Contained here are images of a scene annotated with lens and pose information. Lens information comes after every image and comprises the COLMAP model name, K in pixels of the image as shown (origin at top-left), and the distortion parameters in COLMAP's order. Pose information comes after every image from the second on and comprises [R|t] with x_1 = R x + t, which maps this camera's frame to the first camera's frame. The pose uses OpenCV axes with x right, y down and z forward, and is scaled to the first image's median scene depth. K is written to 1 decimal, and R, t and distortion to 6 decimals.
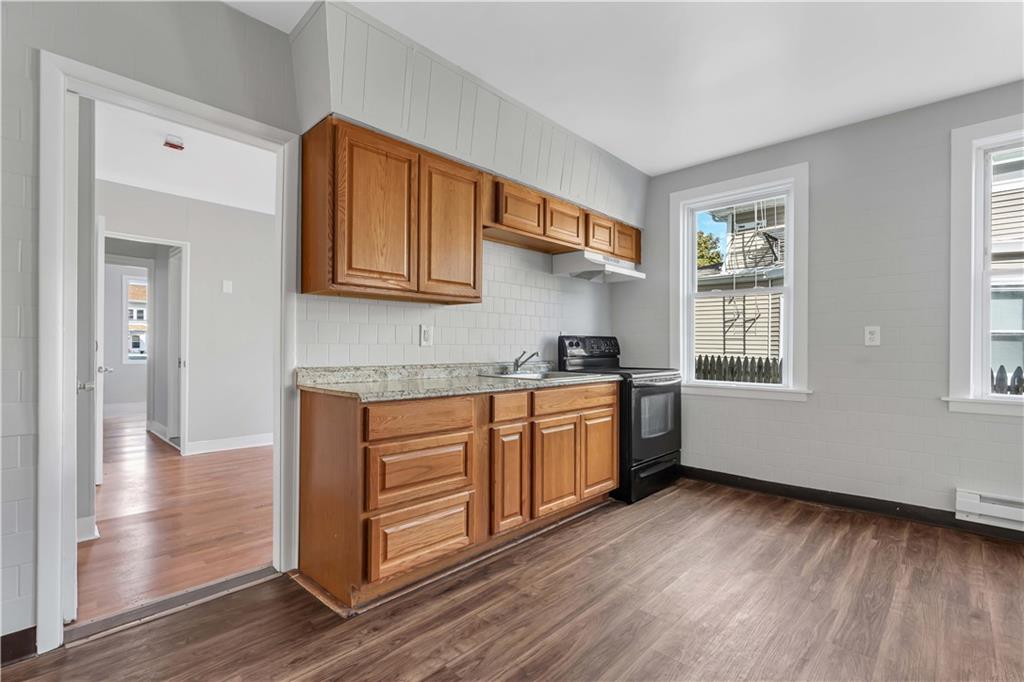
lens RADIAL K [[467.4, 0, 513.9], [0, 467.4, 344.3], [0, 0, 1]] dist [-0.016979, 0.002838]
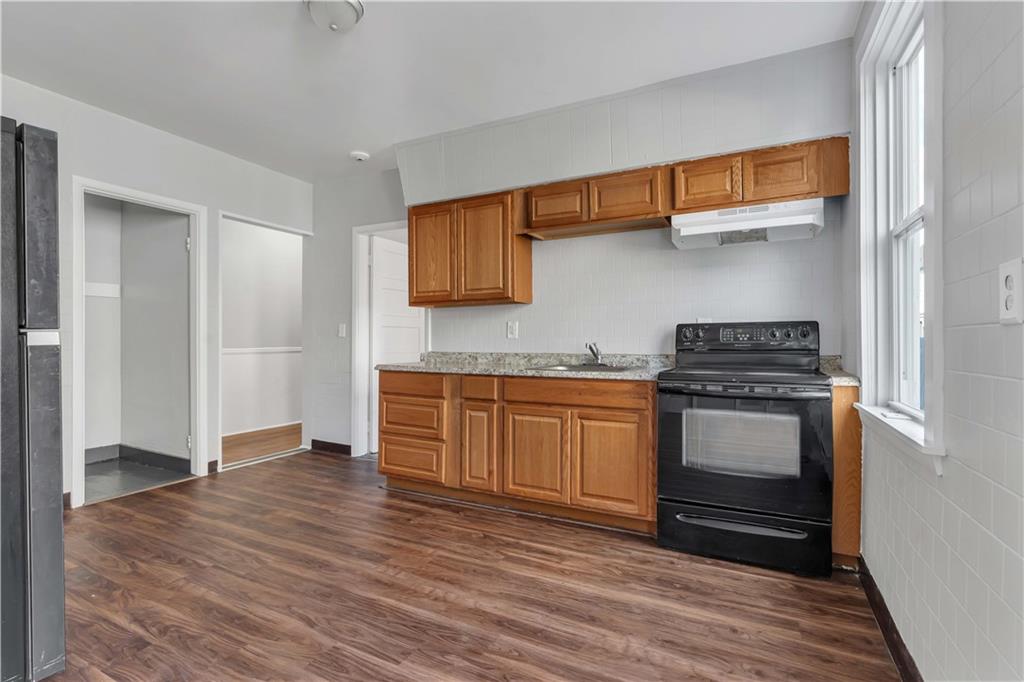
lens RADIAL K [[467.4, 0, 515.8], [0, 467.4, 338.8], [0, 0, 1]] dist [-0.016979, 0.002838]
pose [[0.294231, -0.002553, -0.955731, 1.014070], [0.008083, 0.999967, -0.000182, 0.005911], [0.955700, -0.007672, 0.294242, 0.637041]]
